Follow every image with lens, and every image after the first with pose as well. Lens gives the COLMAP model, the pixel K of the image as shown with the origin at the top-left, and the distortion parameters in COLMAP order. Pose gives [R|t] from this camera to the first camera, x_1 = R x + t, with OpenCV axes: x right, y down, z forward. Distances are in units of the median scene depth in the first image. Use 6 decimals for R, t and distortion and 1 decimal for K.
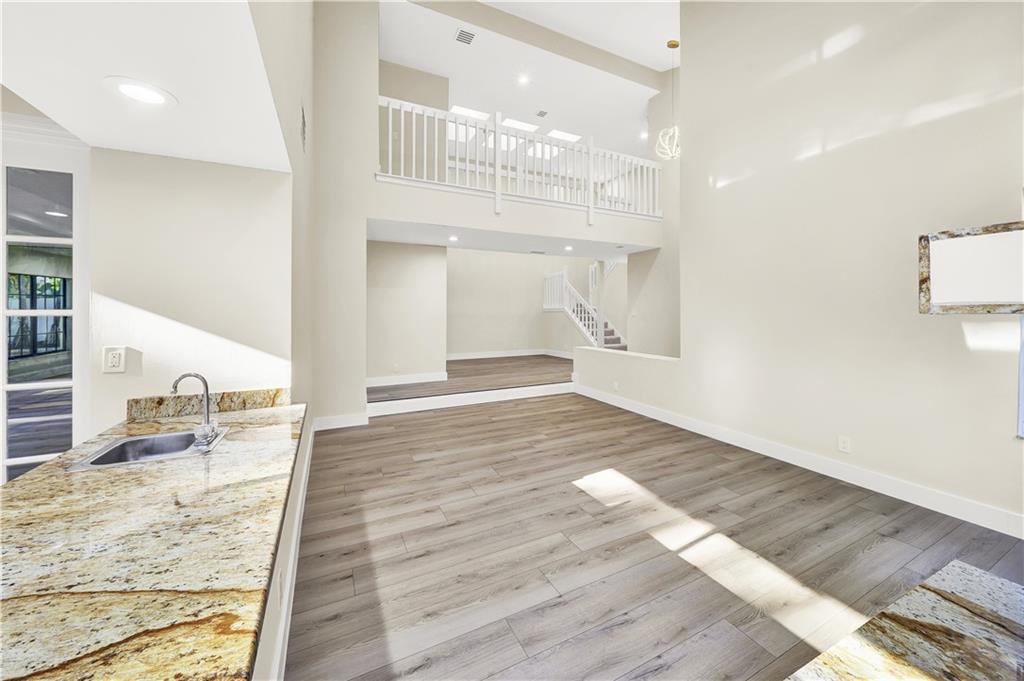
lens RADIAL K [[370.3, 0, 510.5], [0, 370.3, 314.6], [0, 0, 1]] dist [-0.004264, 0.000061]
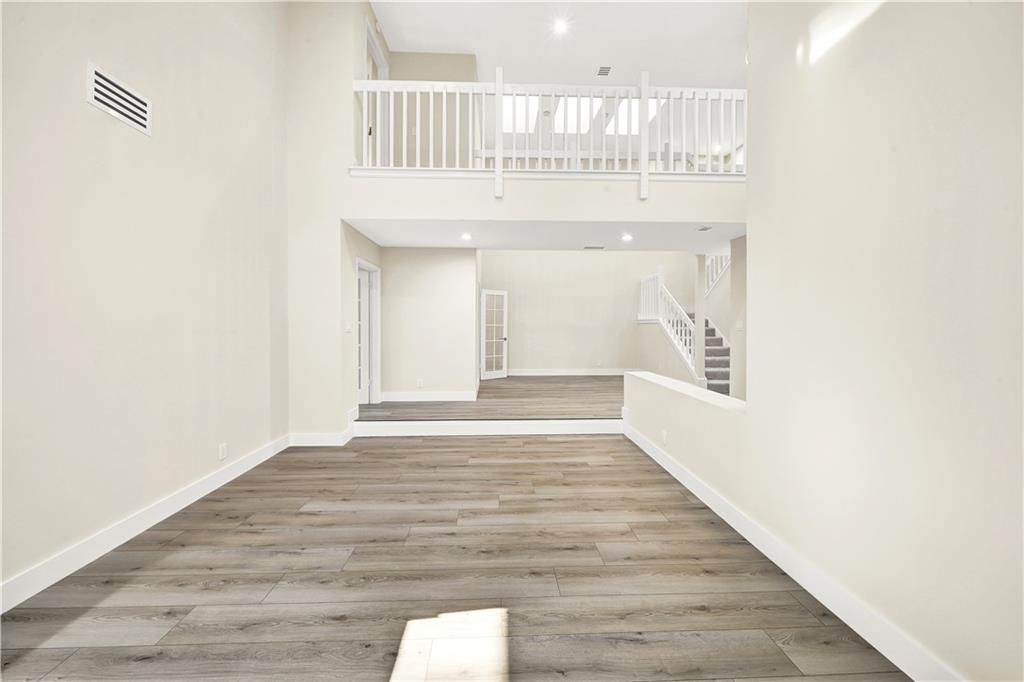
lens RADIAL K [[354.1, 0, 511.4], [0, 354.1, 327.3], [0, 0, 1]] dist [-0.005965, -0.000013]
pose [[0.912988, 0.007042, -0.407926, 0.328857], [-0.006006, 0.999975, 0.003821, -0.000612], [0.407943, -0.001038, 0.913007, 0.358504]]
